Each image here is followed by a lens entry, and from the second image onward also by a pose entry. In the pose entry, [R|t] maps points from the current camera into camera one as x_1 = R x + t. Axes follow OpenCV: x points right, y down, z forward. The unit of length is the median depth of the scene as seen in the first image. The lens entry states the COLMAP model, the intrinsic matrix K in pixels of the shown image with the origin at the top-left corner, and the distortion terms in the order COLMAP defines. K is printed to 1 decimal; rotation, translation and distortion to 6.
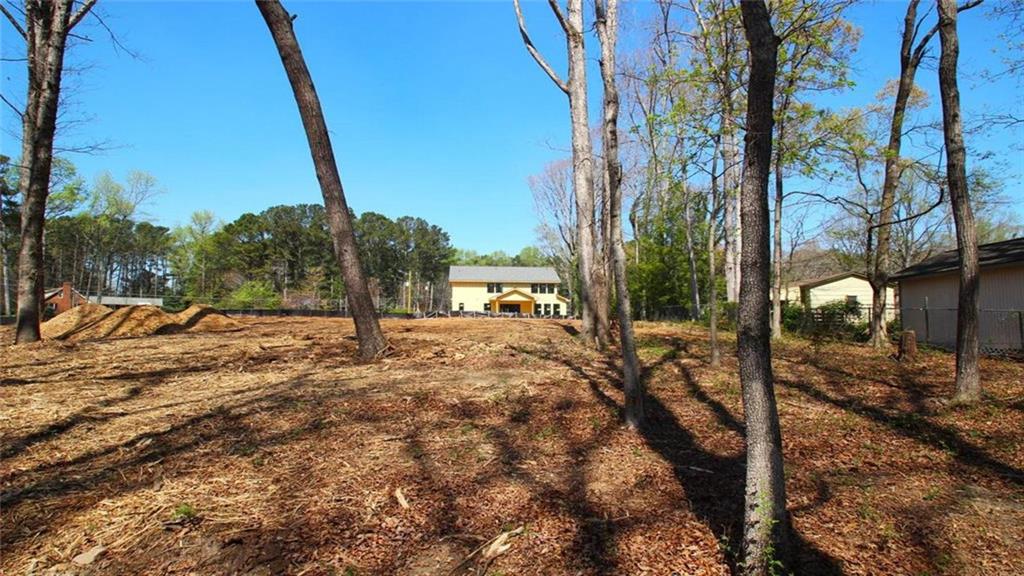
lens RADIAL K [[412.5, 0, 511.7], [0, 412.5, 292.1], [0, 0, 1]] dist [-0.000573, -0.000014]
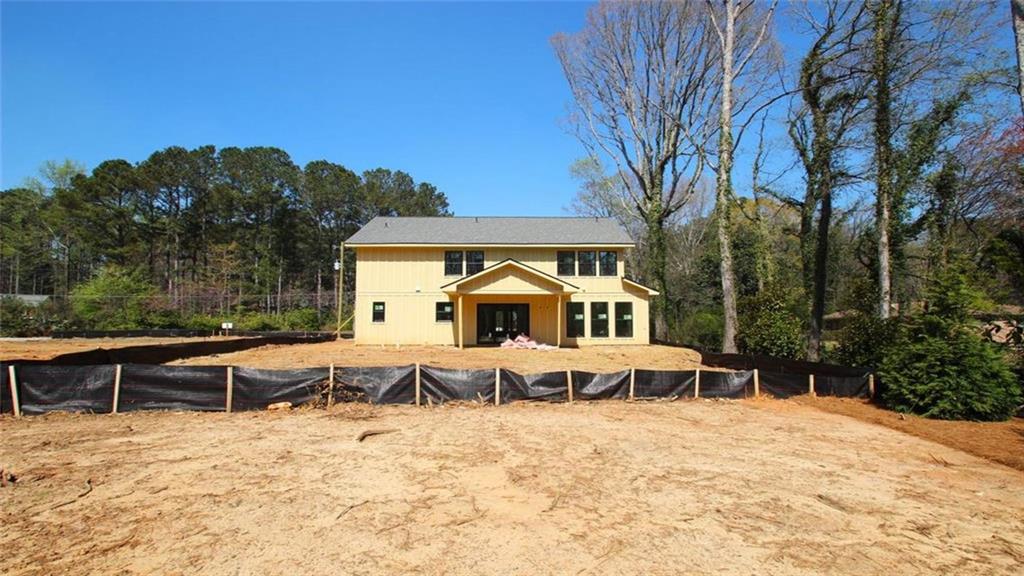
lens RADIAL K [[412.5, 0, 512.8], [0, 412.5, 285.2], [0, 0, 1]] dist [-0.000573, -0.000014]
pose [[0.994087, -0.012007, -0.107917, 0.046626], [0.012108, 0.999927, 0.000280, 0.011492], [0.107906, -0.001585, 0.994160, 0.600735]]
